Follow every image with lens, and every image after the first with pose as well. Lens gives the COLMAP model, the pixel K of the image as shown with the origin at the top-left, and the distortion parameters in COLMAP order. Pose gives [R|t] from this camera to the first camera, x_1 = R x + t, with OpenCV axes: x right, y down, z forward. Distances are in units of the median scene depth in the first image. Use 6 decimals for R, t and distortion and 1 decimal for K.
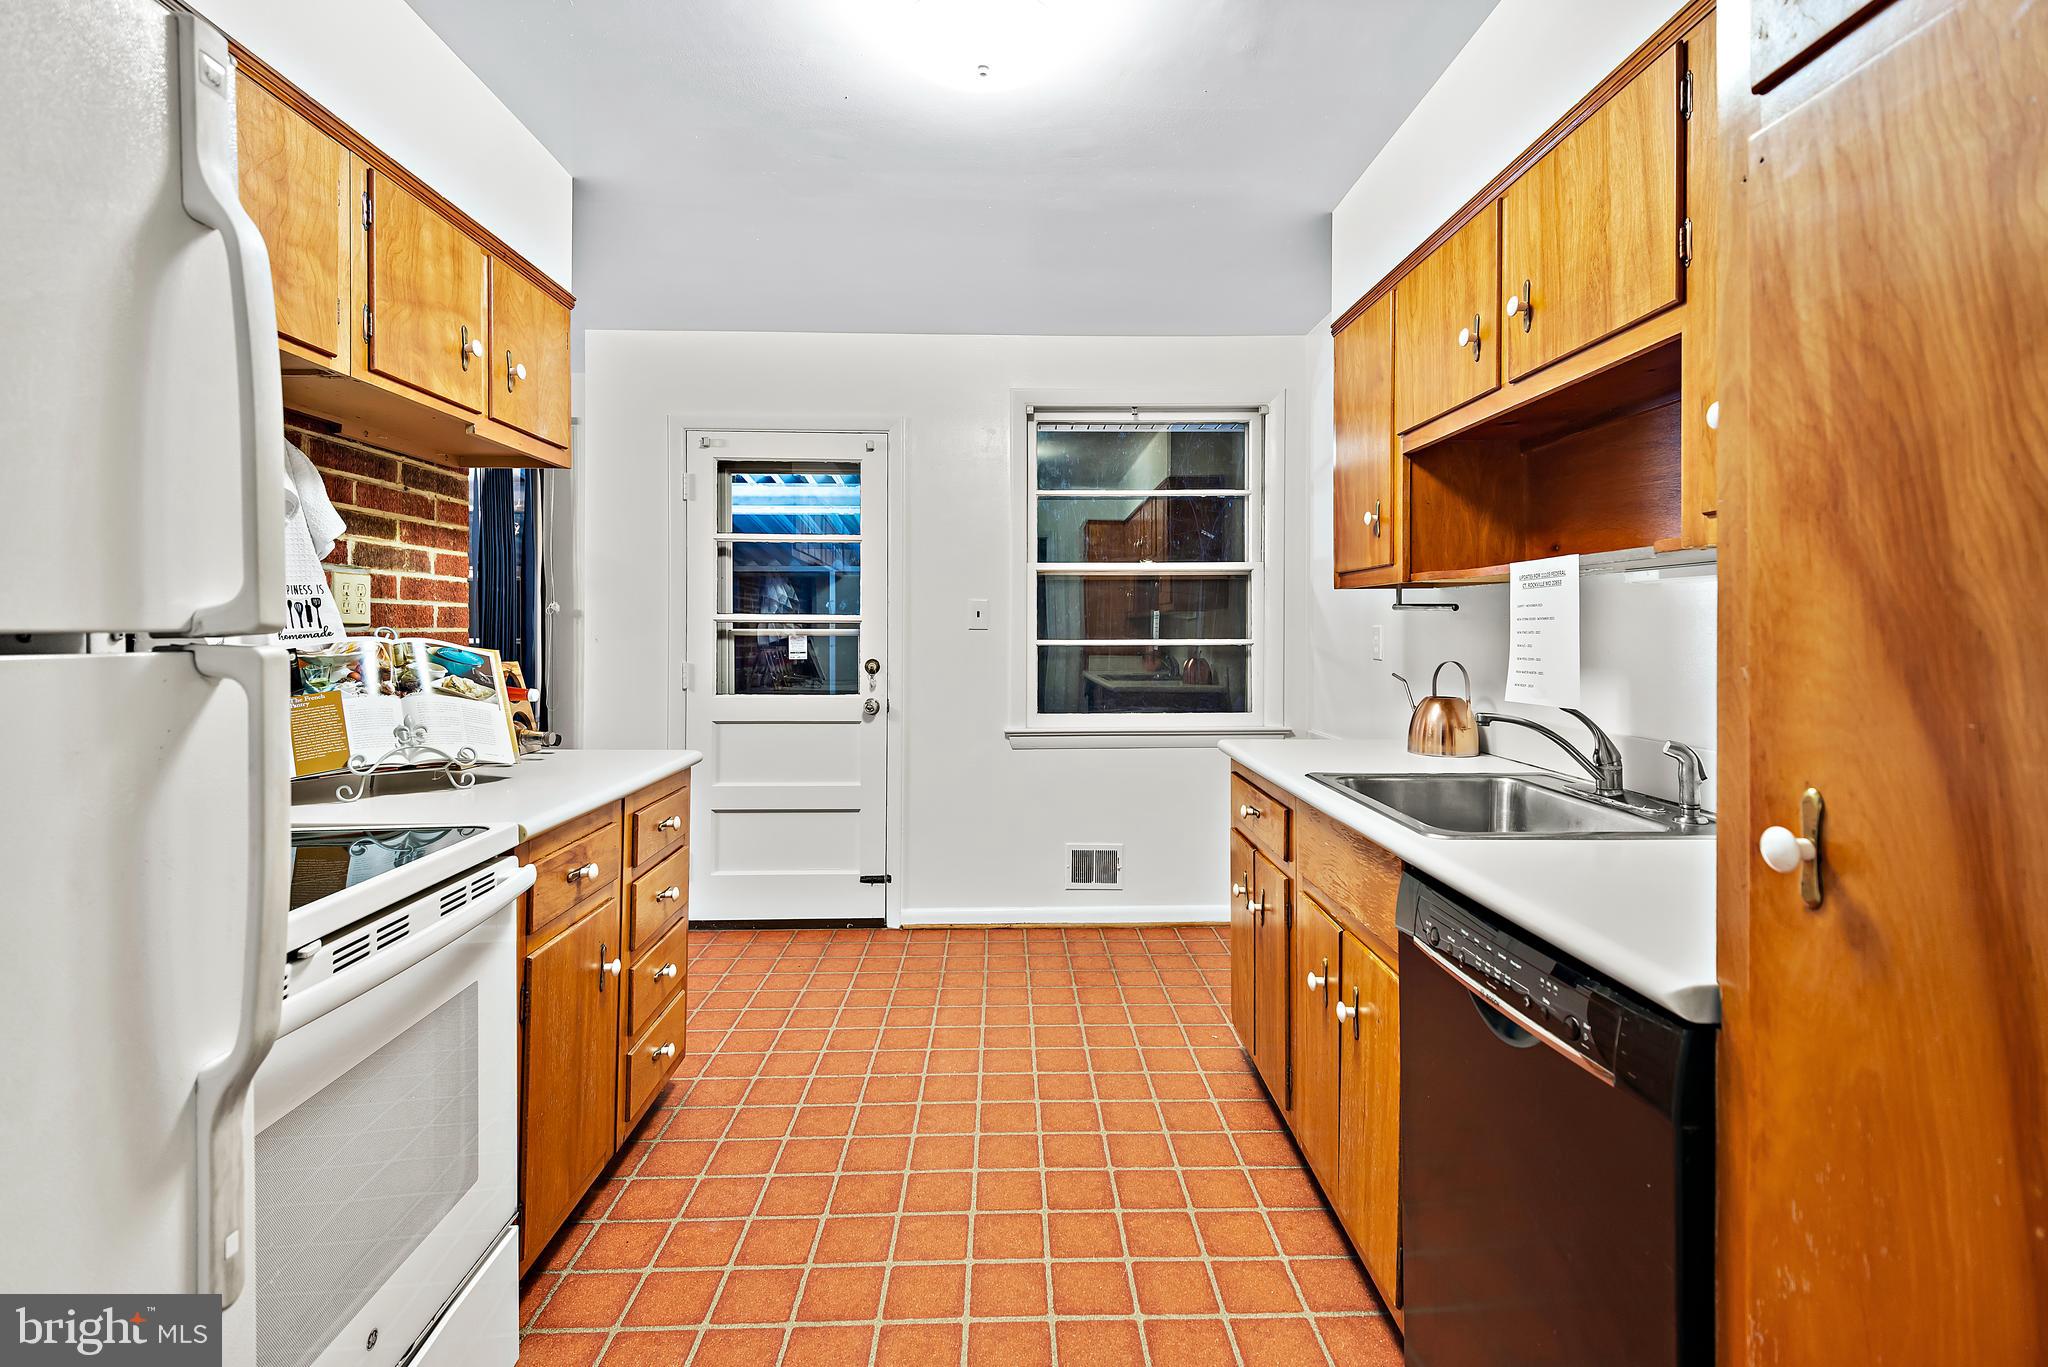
lens RADIAL K [[943.2, 0, 1029.7], [0, 943.2, 617.1], [0, 0, 1]] dist [0.039764, -0.030337]
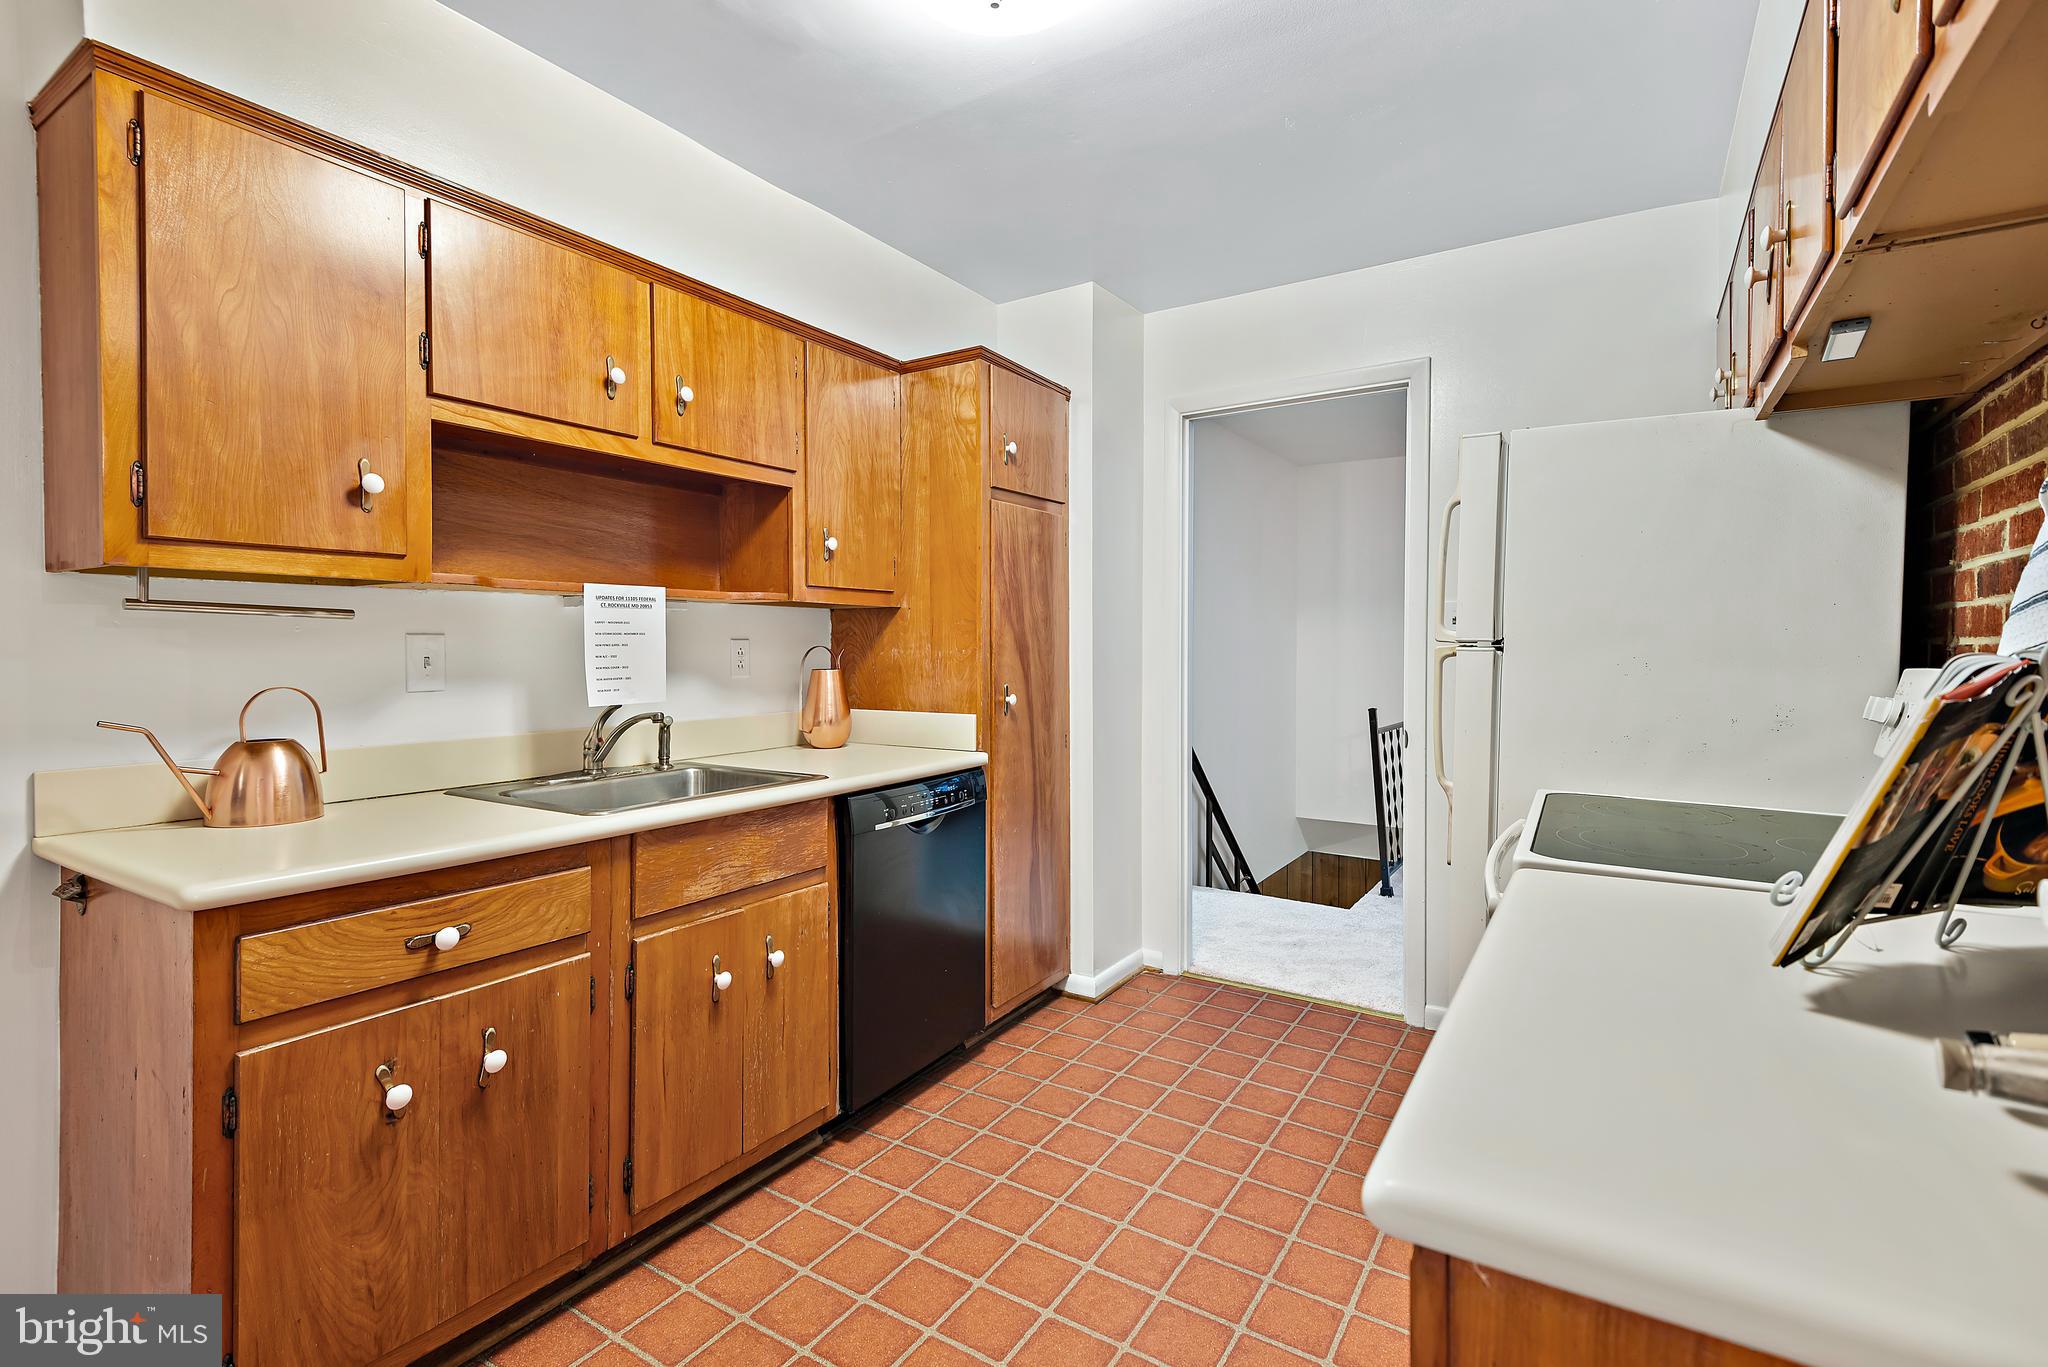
lens RADIAL K [[948.8, 0, 1018.0], [0, 948.8, 658.3], [0, 0, 1]] dist [0.001653, 0.000300]
pose [[-0.829855, -0.008452, 0.557916, -0.603125], [-0.003906, 0.999949, 0.009338, 0.021255], [-0.557966, 0.005570, -0.829845, 1.856753]]
